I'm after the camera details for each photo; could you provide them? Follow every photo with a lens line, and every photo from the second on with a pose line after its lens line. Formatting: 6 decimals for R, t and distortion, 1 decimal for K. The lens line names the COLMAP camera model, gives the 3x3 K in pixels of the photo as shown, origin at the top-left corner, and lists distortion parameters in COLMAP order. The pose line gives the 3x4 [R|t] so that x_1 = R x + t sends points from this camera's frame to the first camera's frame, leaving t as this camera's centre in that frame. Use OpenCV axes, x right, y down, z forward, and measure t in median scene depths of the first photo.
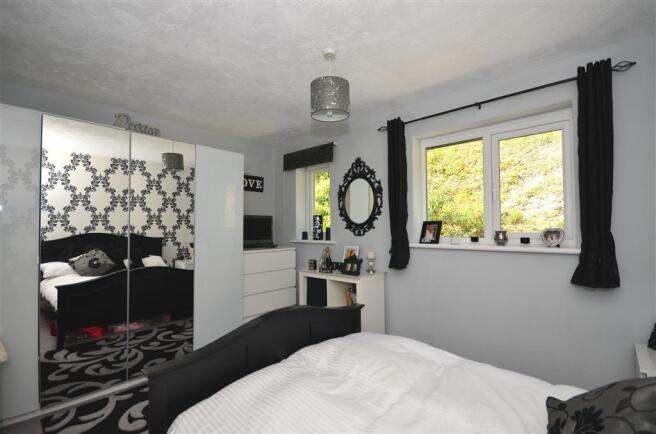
lens RADIAL K [[293.1, 0, 327.2], [0, 293.1, 220.3], [0, 0, 1]] dist [-0.003757, -0.001678]
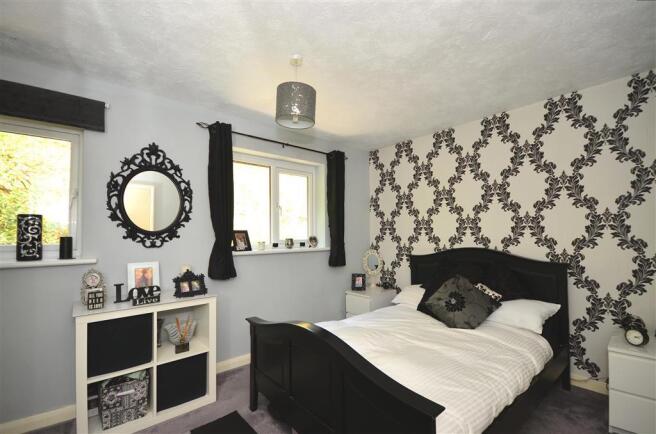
lens RADIAL K [[293.1, 0, 316.1], [0, 293.1, 229.6], [0, 0, 1]] dist [-0.003757, -0.001678]
pose [[0.132092, 0.016700, 0.991097, -0.600853], [-0.021138, 0.999678, -0.014028, 0.008867], [-0.991012, -0.019096, 0.132402, 0.507881]]
